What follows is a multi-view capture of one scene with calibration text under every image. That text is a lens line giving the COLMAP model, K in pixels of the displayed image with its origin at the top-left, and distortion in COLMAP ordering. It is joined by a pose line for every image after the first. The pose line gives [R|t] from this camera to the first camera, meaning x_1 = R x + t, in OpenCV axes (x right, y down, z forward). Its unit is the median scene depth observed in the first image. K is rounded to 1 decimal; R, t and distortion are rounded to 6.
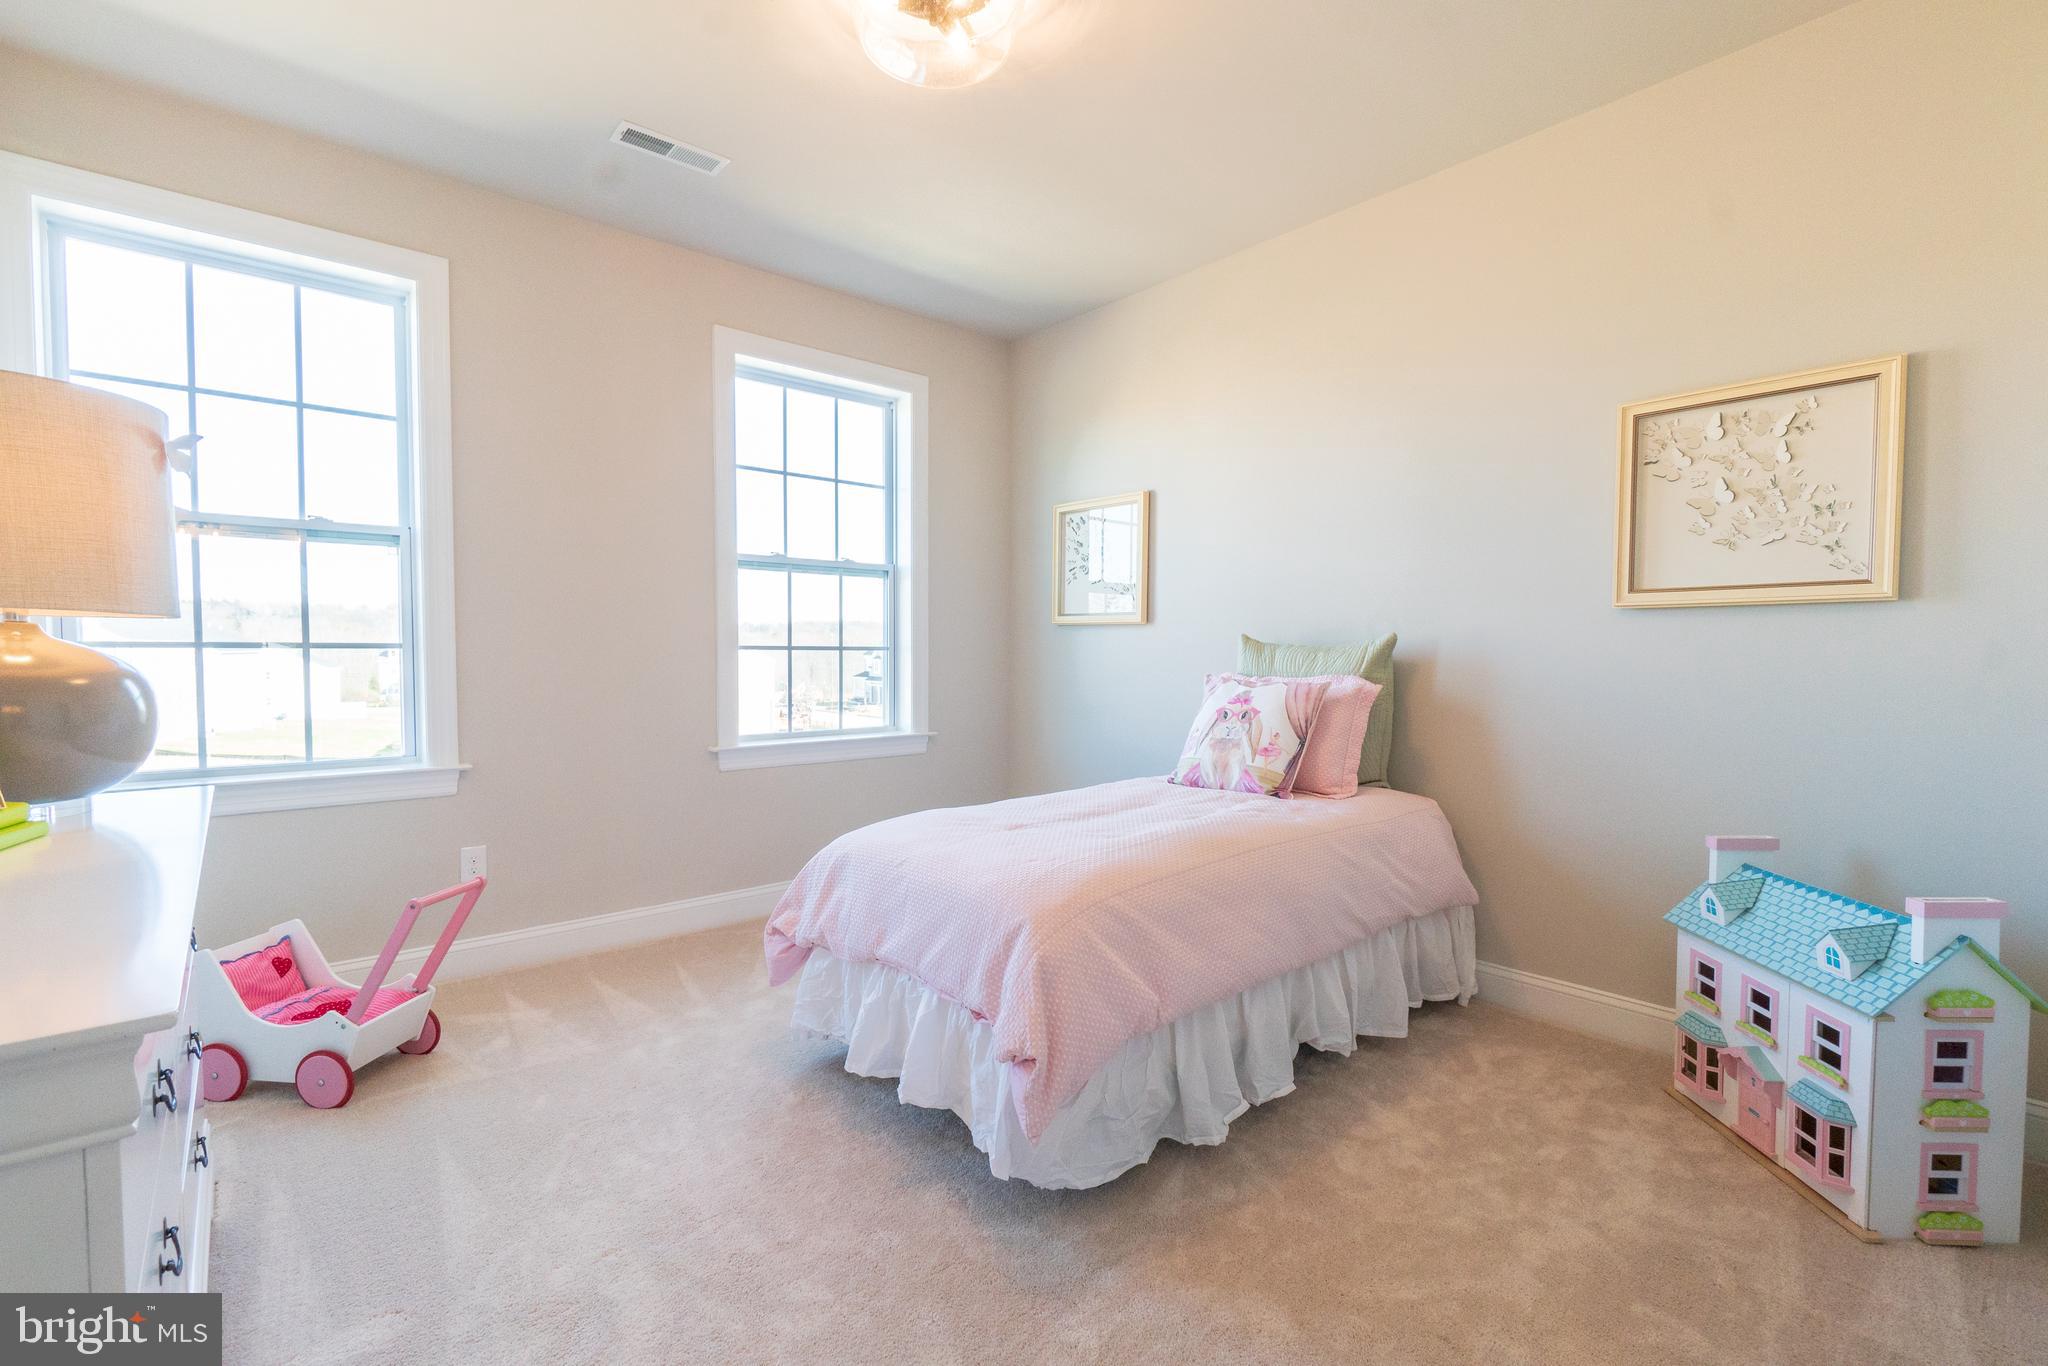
lens RADIAL K [[839.3, 0, 998.5], [0, 839.3, 675.2], [0, 0, 1]] dist [-0.007458, 0.000207]
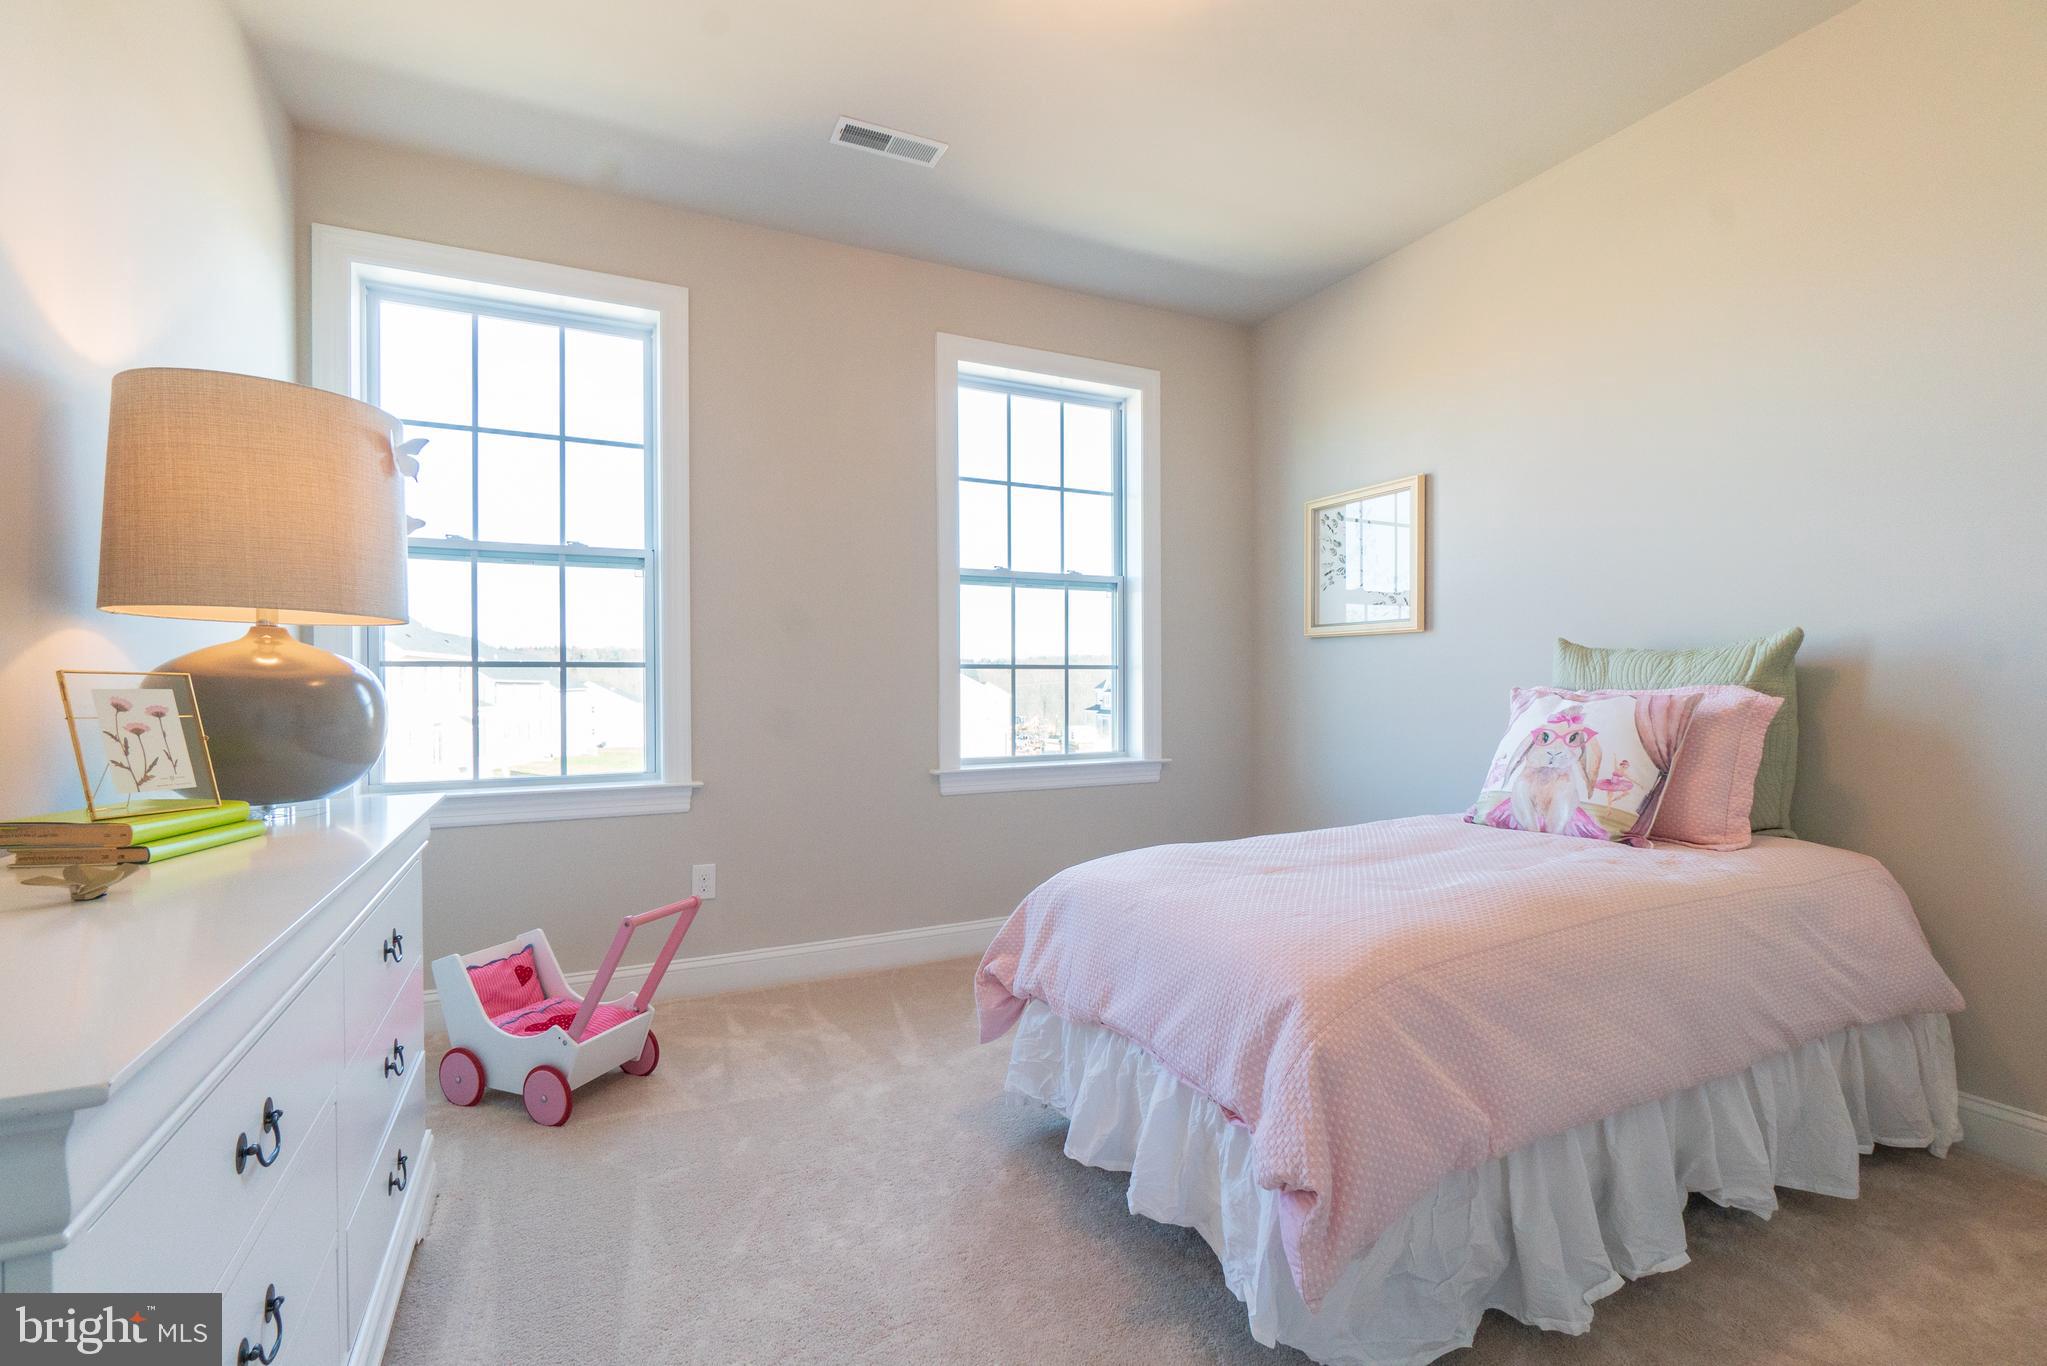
lens RADIAL K [[872.3, 0, 1025.2], [0, 872.3, 674.5], [0, 0, 1]] dist [-0.004401, -0.000089]
pose [[0.971926, -0.006967, -0.235184, -0.011125], [-0.000923, 0.999441, -0.033420, 0.018816], [0.235285, 0.032699, 0.971376, 0.107403]]
